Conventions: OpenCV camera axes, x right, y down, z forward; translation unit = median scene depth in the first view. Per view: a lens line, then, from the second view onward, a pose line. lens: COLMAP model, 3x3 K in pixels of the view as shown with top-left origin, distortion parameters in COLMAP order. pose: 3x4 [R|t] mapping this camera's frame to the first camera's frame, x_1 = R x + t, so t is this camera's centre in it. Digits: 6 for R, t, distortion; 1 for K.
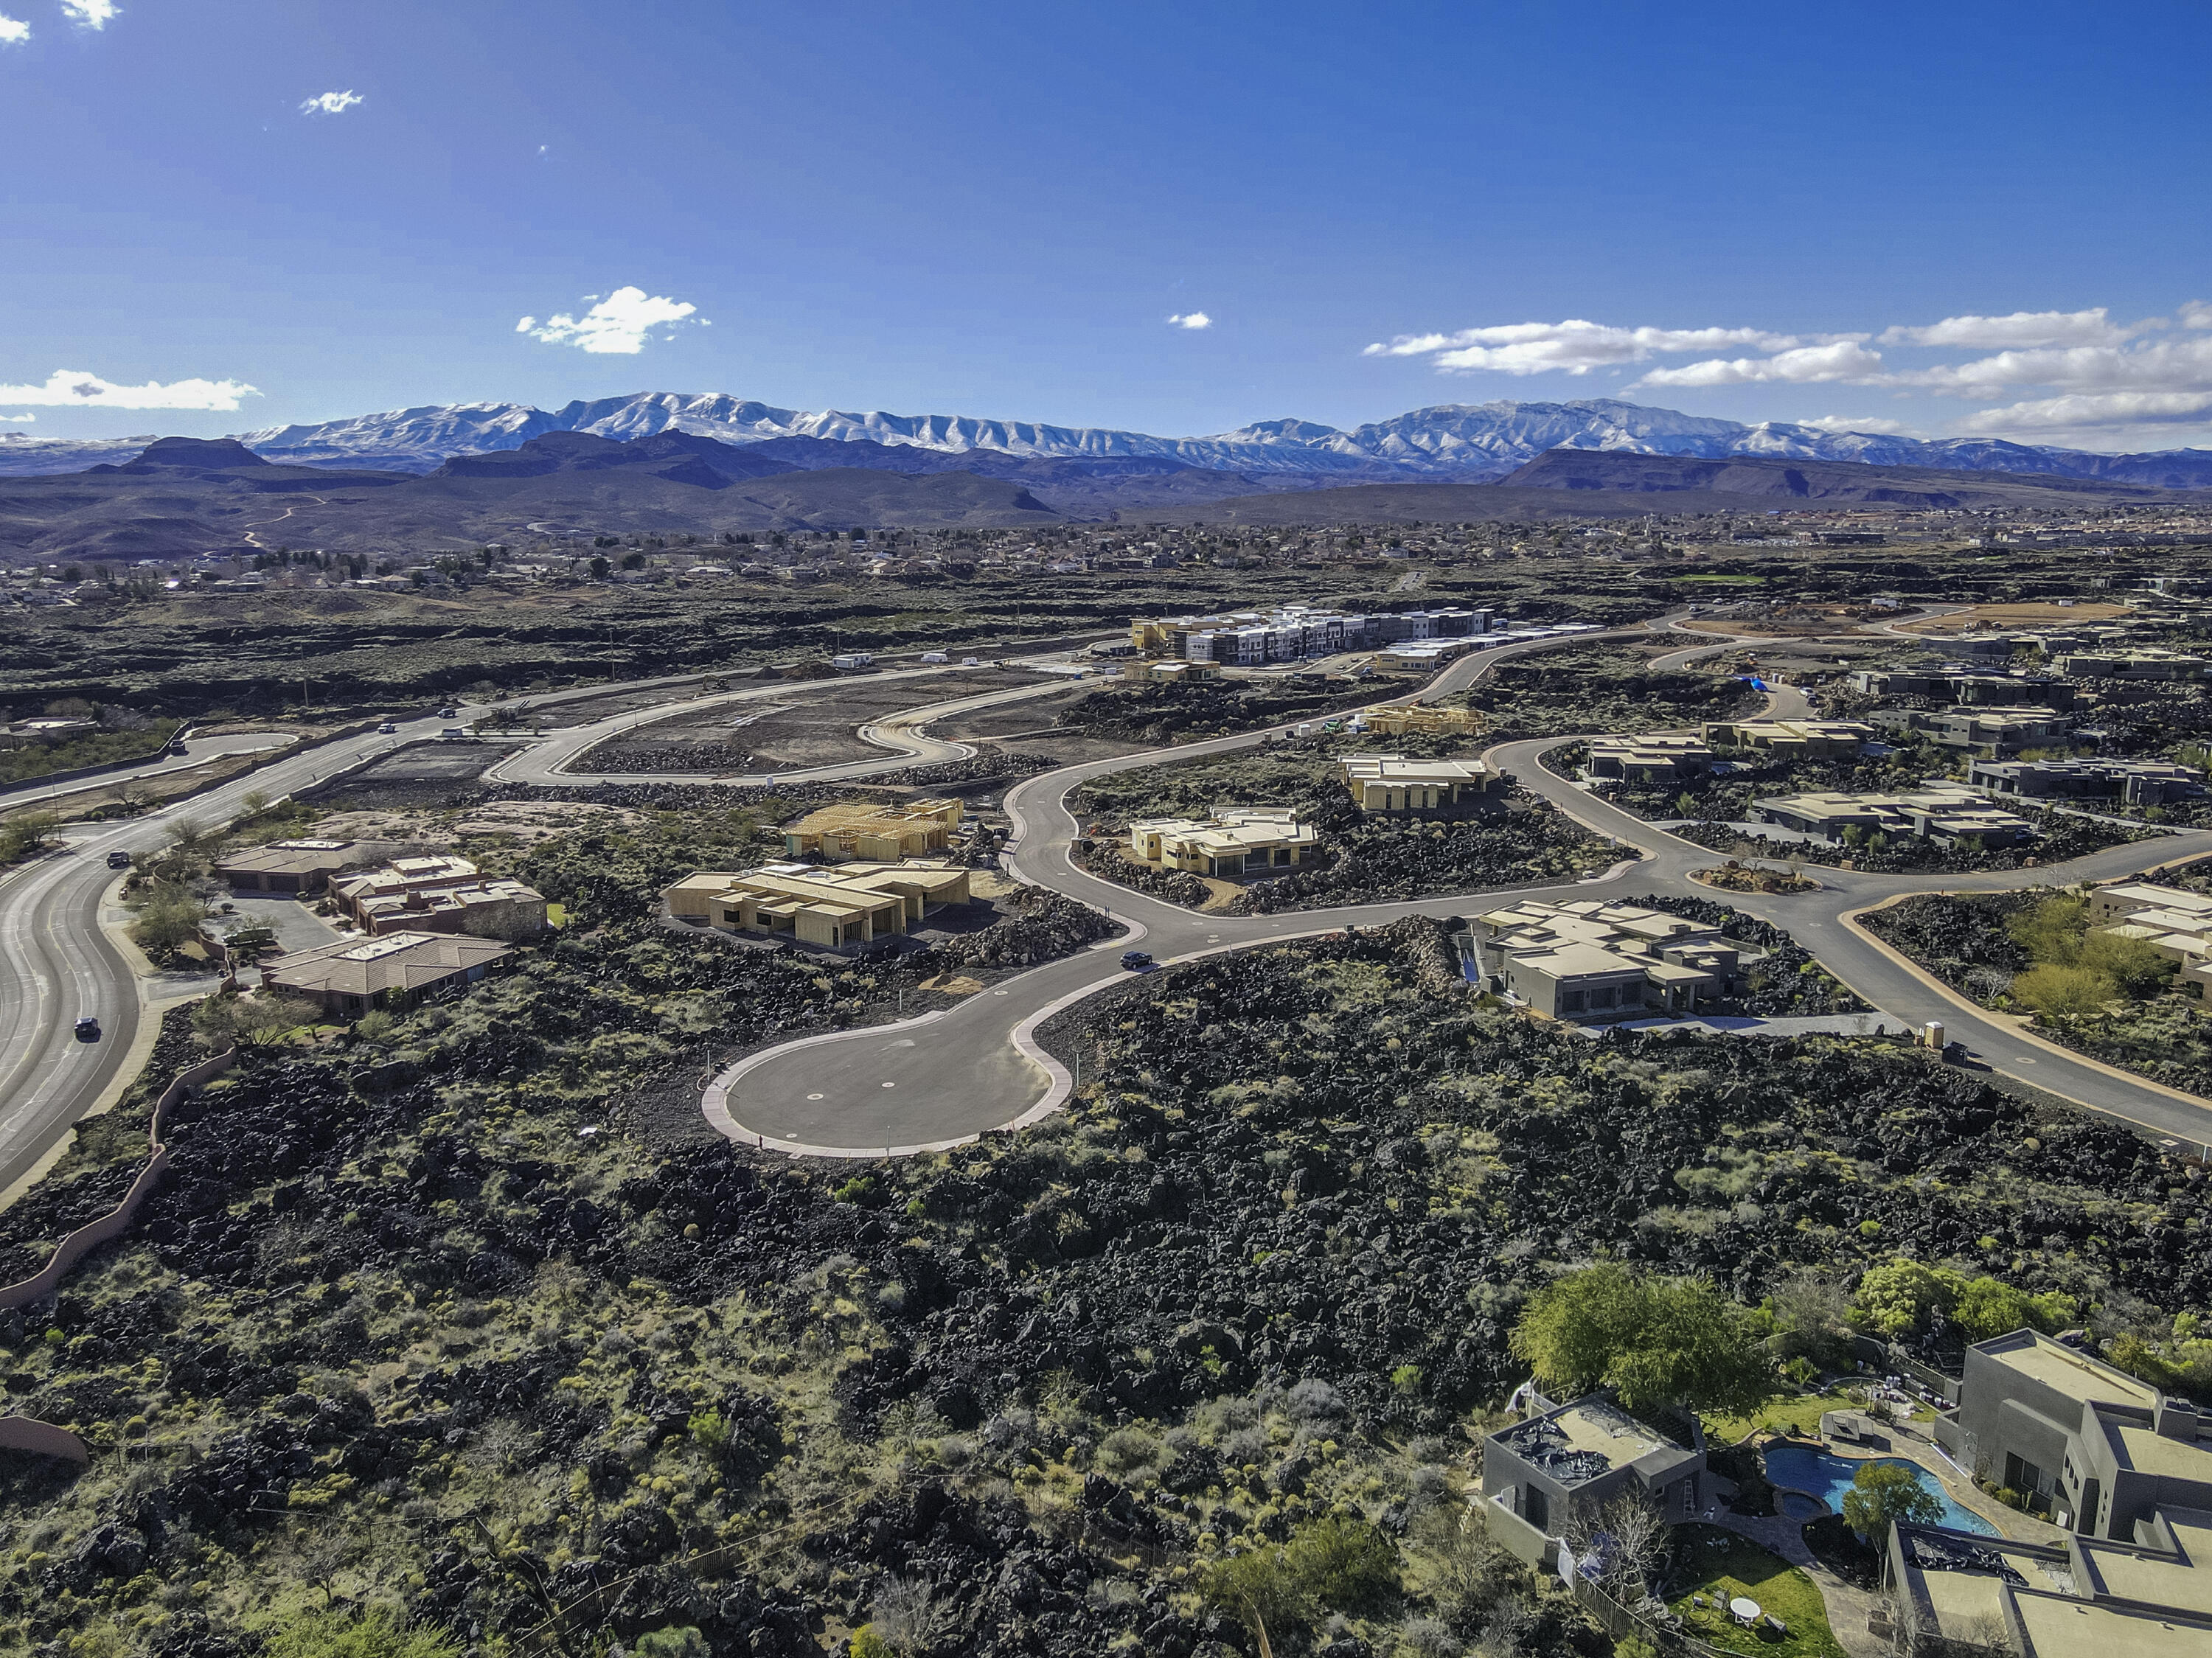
lens RADIAL K [[1620.2, 0, 1101.6], [0, 1620.2, 822.0], [0, 0, 1]] dist [0.001647, 0.027349]
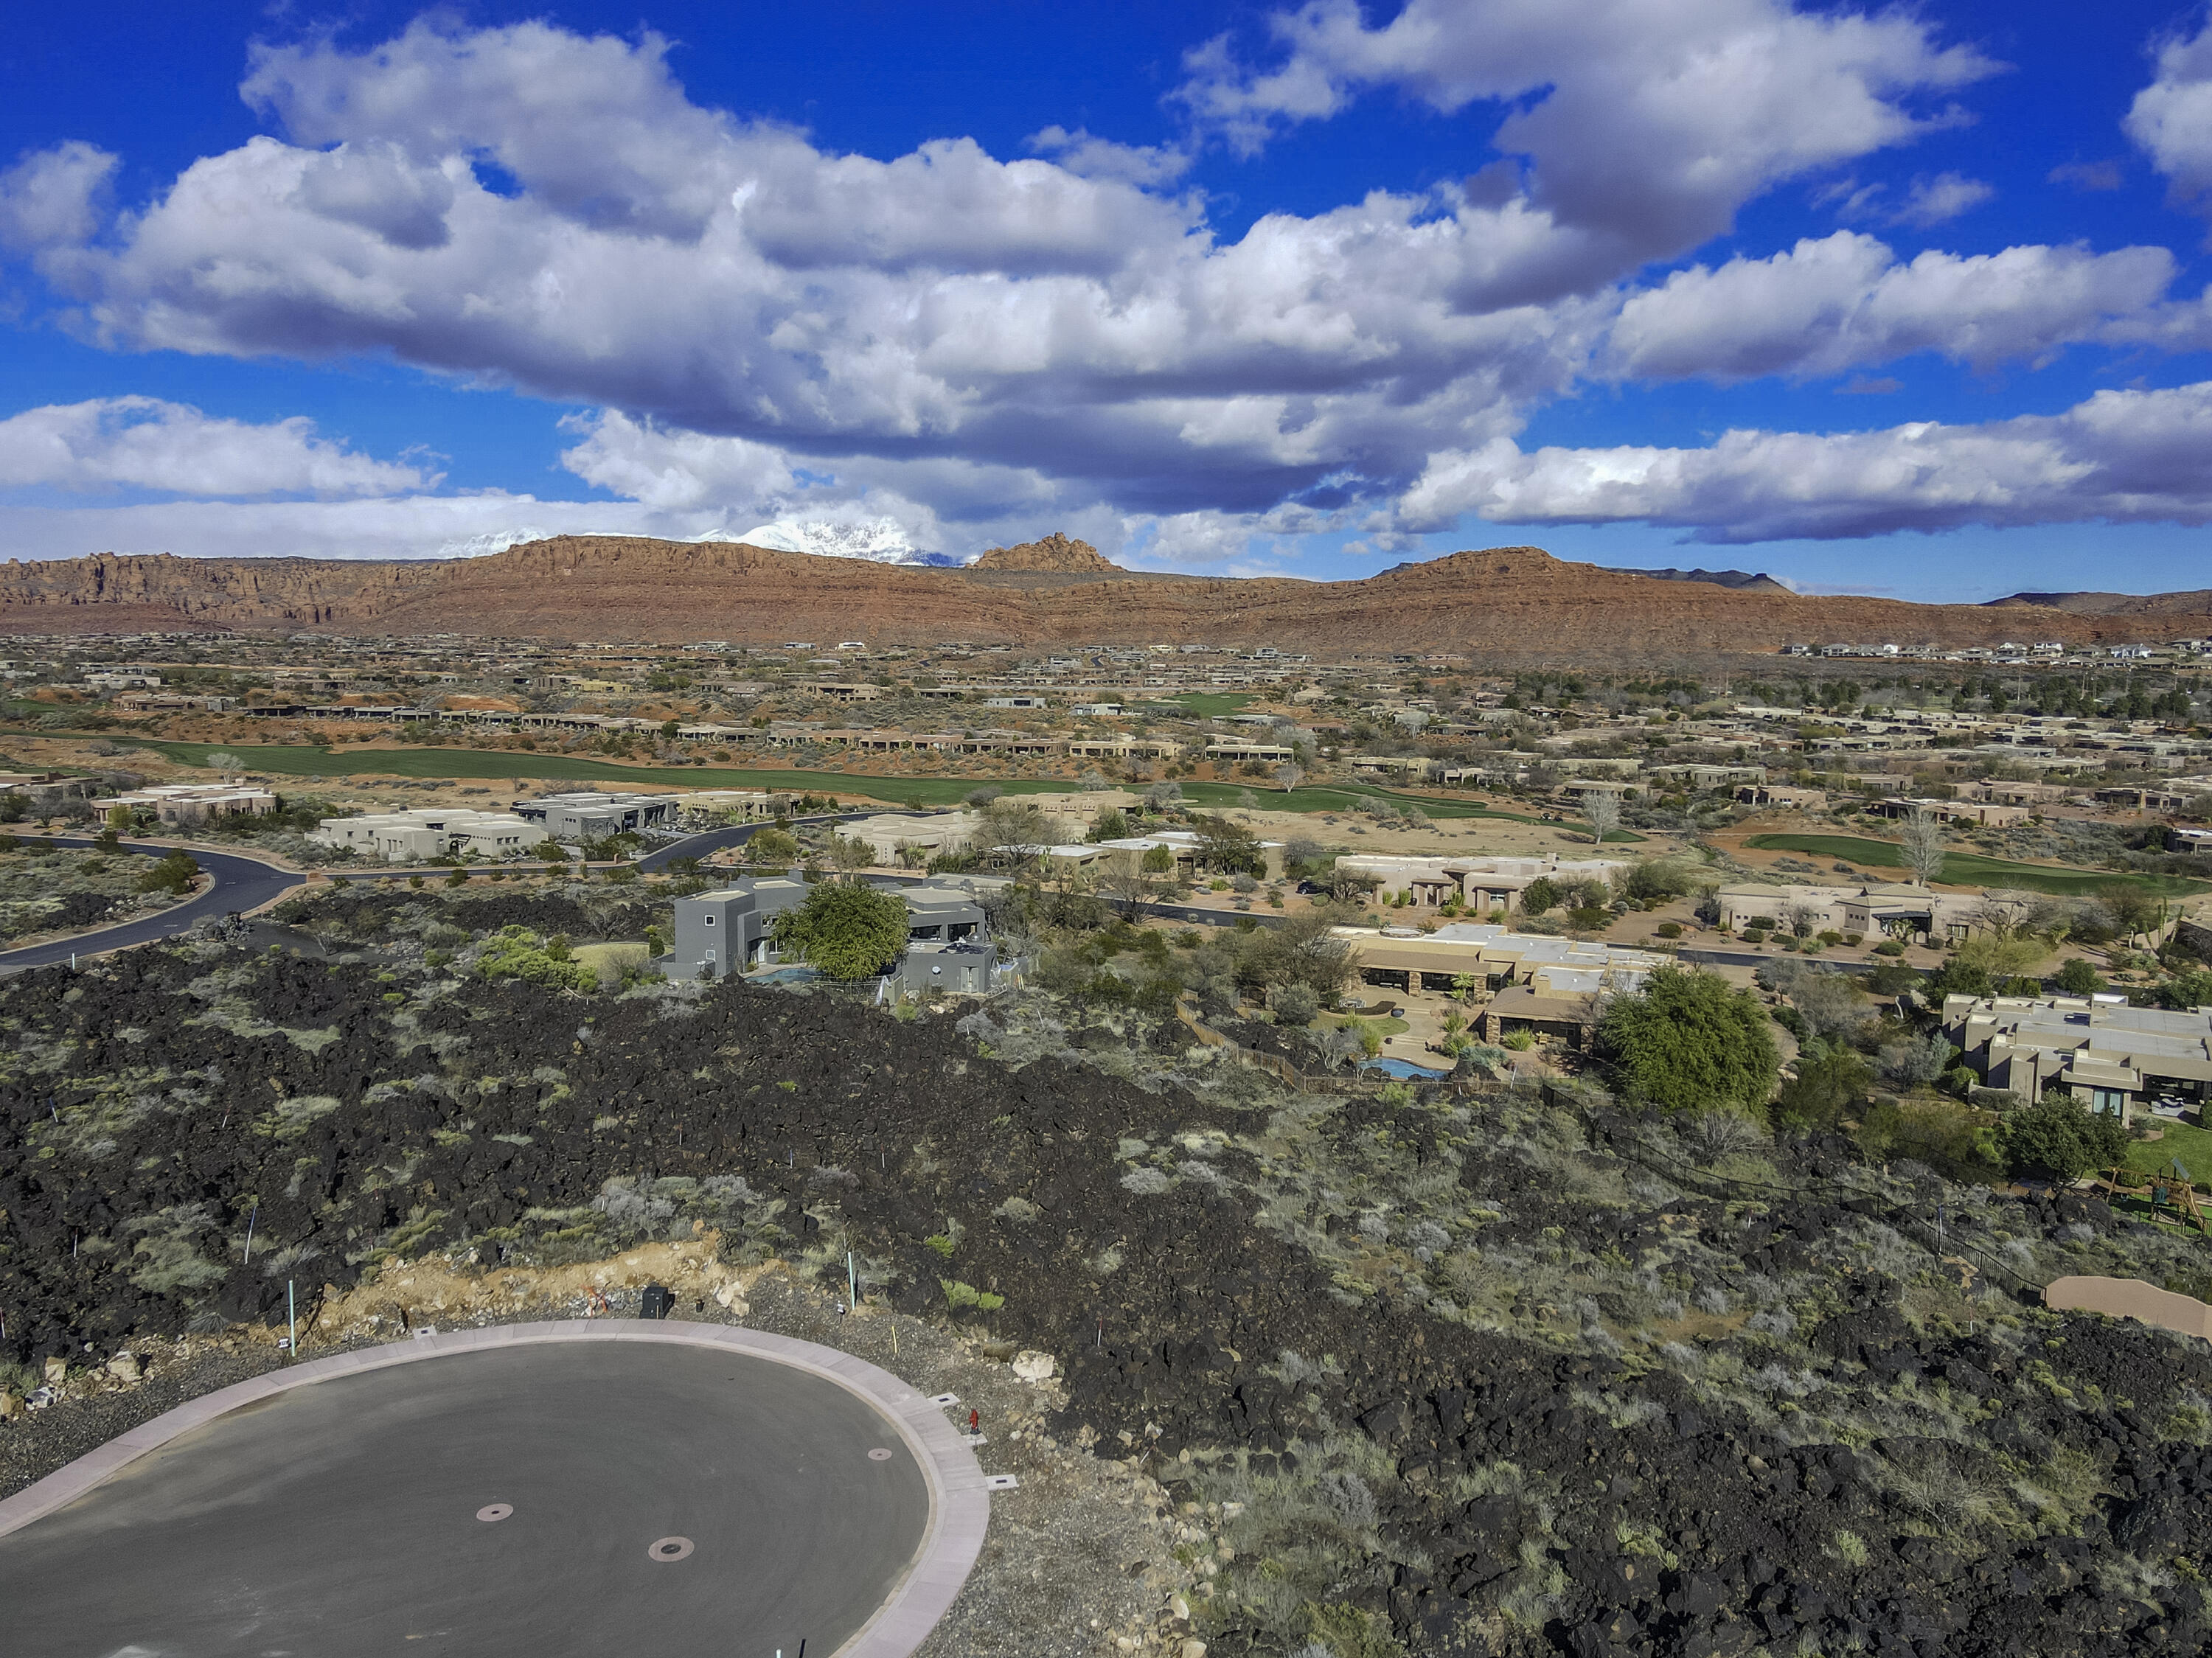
lens RADIAL K [[1620.2, 0, 1107.0], [0, 1620.2, 814.9], [0, 0, 1]] dist [0.001647, 0.027349]
pose [[-0.788001, -0.062475, 0.612496, -0.096276], [0.106010, 0.966212, 0.234940, -0.013736], [-0.606479, 0.250063, -0.754752, 0.241858]]
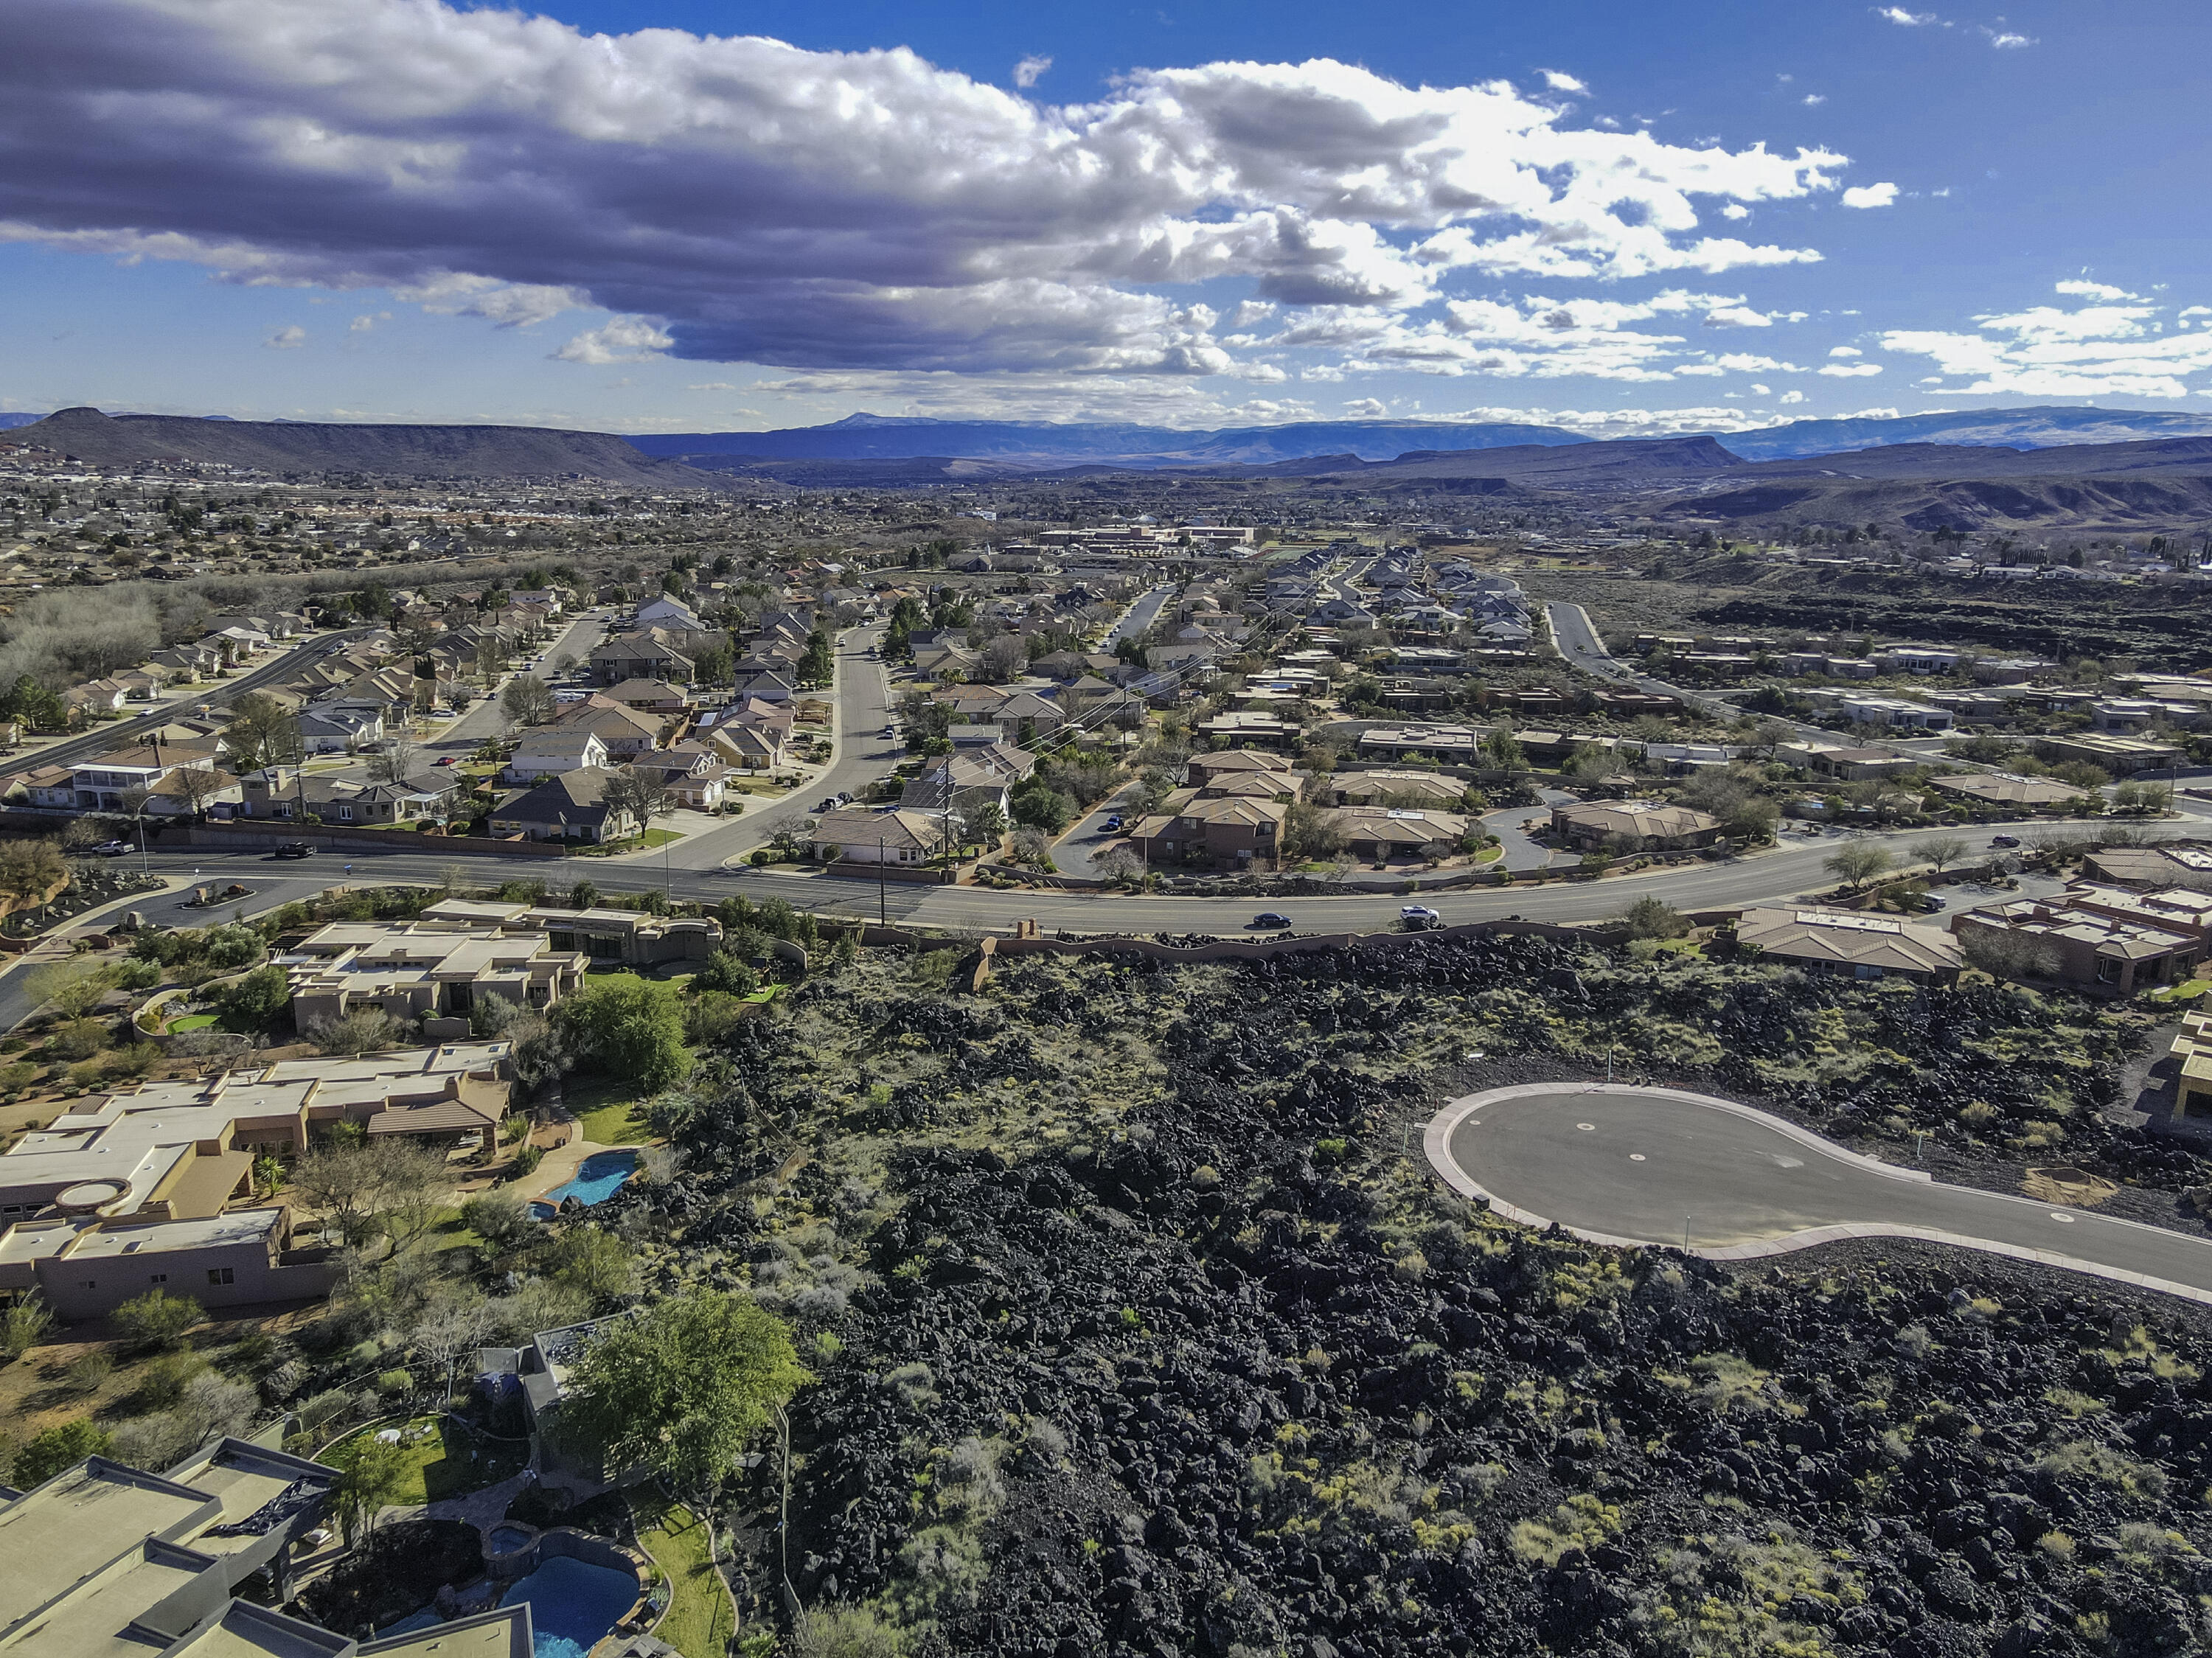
lens RADIAL K [[1620.2, 0, 1103.8], [0, 1620.2, 812.4], [0, 0, 1]] dist [0.001647, 0.027349]
pose [[-0.053606, 0.212170, -0.975761, 0.143056], [-0.198367, 0.955429, 0.218646, -0.030246], [0.978661, 0.205280, -0.009129, 0.144729]]
